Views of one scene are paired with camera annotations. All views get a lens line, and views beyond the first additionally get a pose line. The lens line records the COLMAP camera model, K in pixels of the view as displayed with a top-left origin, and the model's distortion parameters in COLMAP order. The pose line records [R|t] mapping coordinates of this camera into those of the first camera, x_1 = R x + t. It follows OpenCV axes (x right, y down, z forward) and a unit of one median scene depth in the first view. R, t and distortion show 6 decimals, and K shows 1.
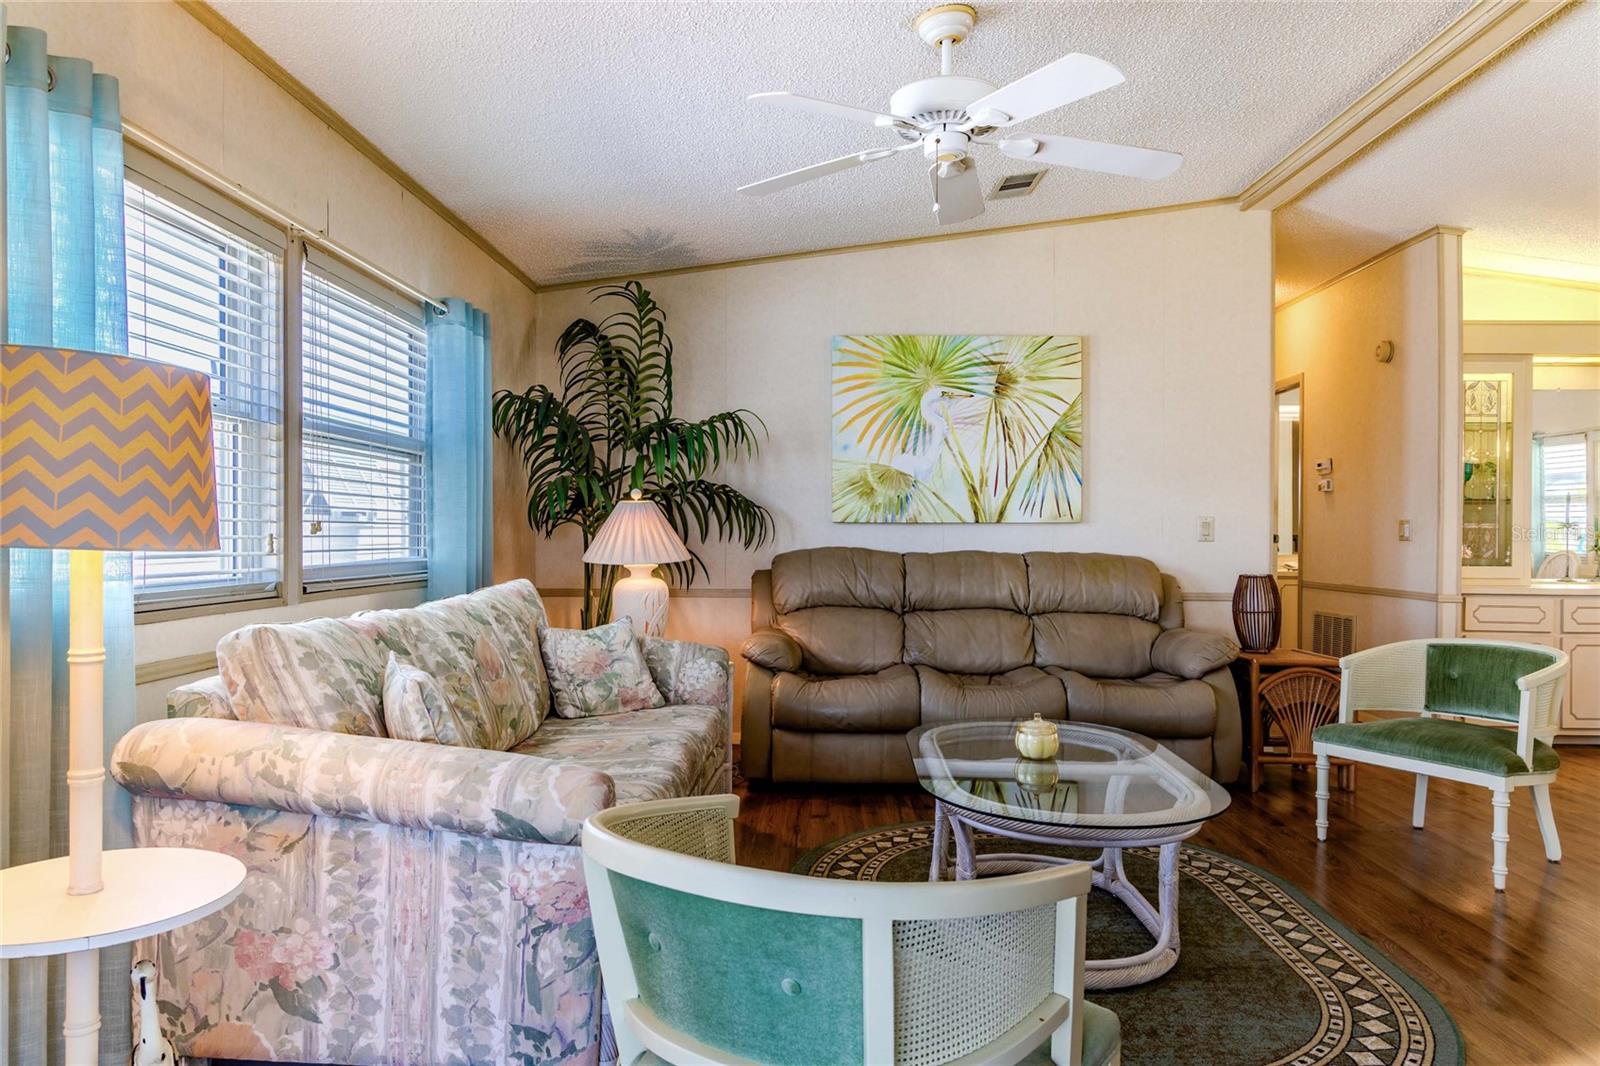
lens RADIAL K [[1096.3, 0, 805.5], [0, 1096.3, 537.1], [0, 0, 1]] dist [-0.000149, -0.007422]
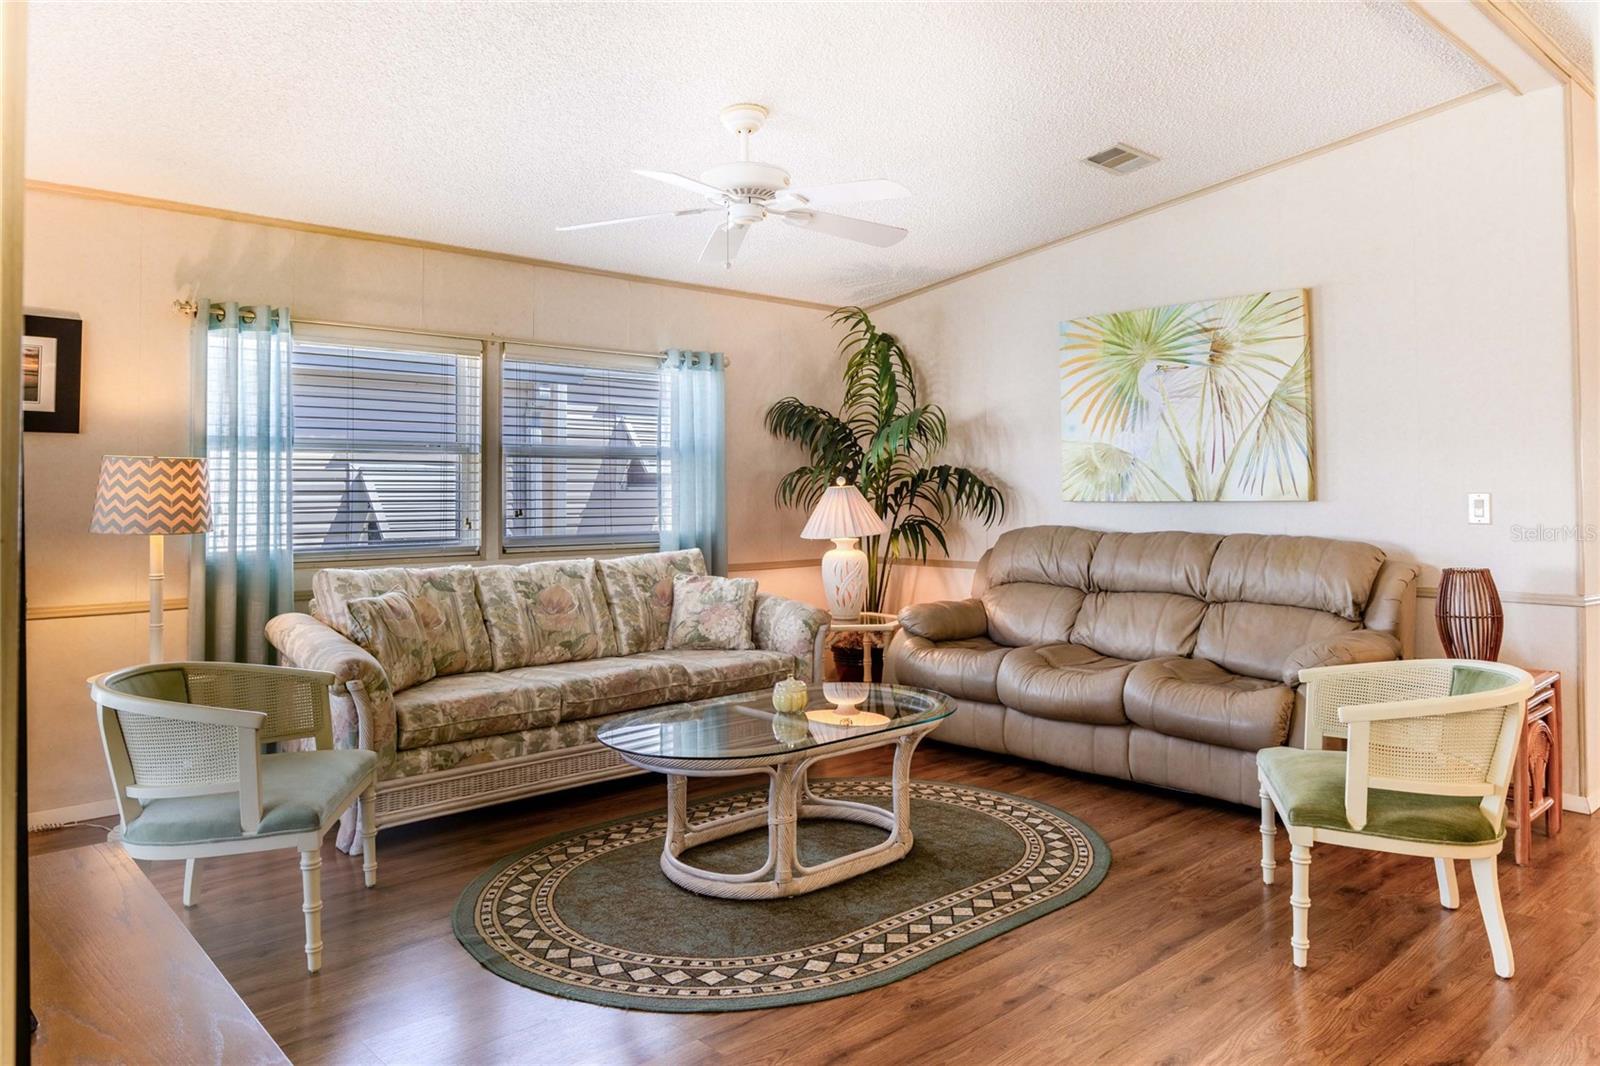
lens RADIAL K [[1096.3, 0, 772.7], [0, 1096.3, 471.5], [0, 0, 1]] dist [-0.000149, -0.007422]
pose [[0.671828, -0.022958, -0.740351, 0.657638], [0.006518, 0.999664, -0.025084, -0.018832], [0.740678, 0.012027, 0.671752, 0.109836]]
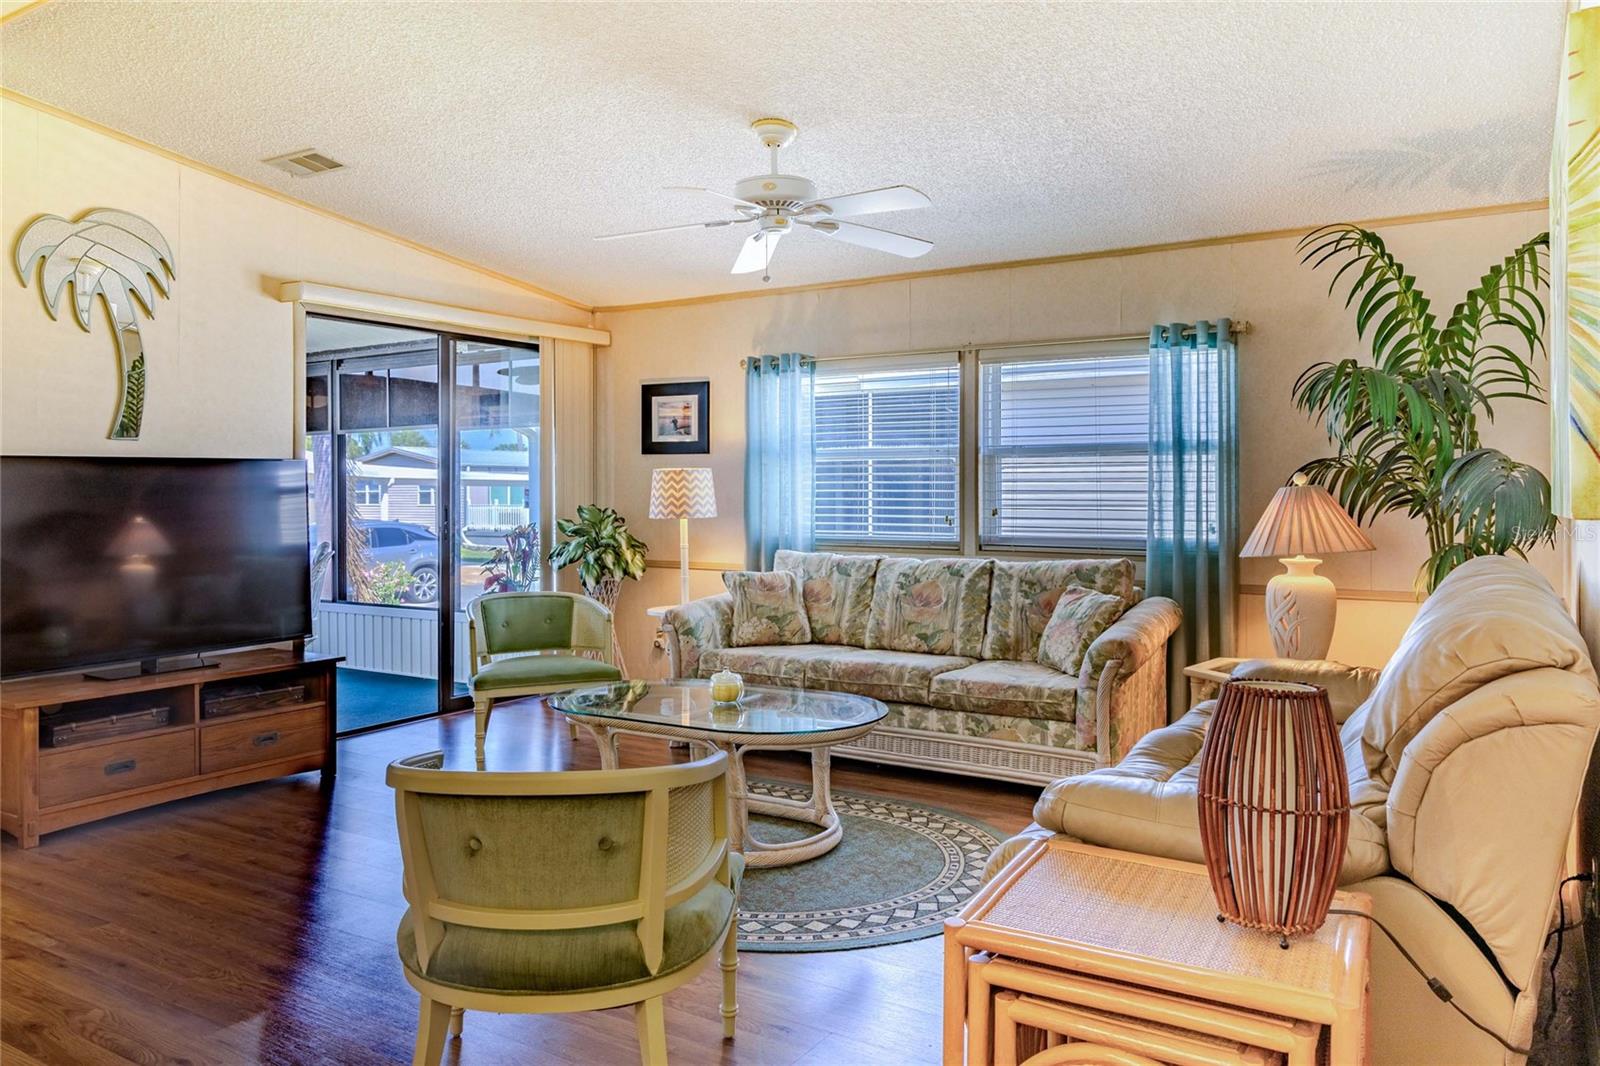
lens RADIAL K [[1096.3, 0, 802.0], [0, 1096.3, 522.6], [0, 0, 1]] dist [-0.000149, -0.007422]
pose [[-0.514047, 0.018788, -0.857556, 0.751275], [-0.004465, 0.999688, 0.024578, -0.023075], [0.857750, 0.016463, -0.513803, 1.043060]]
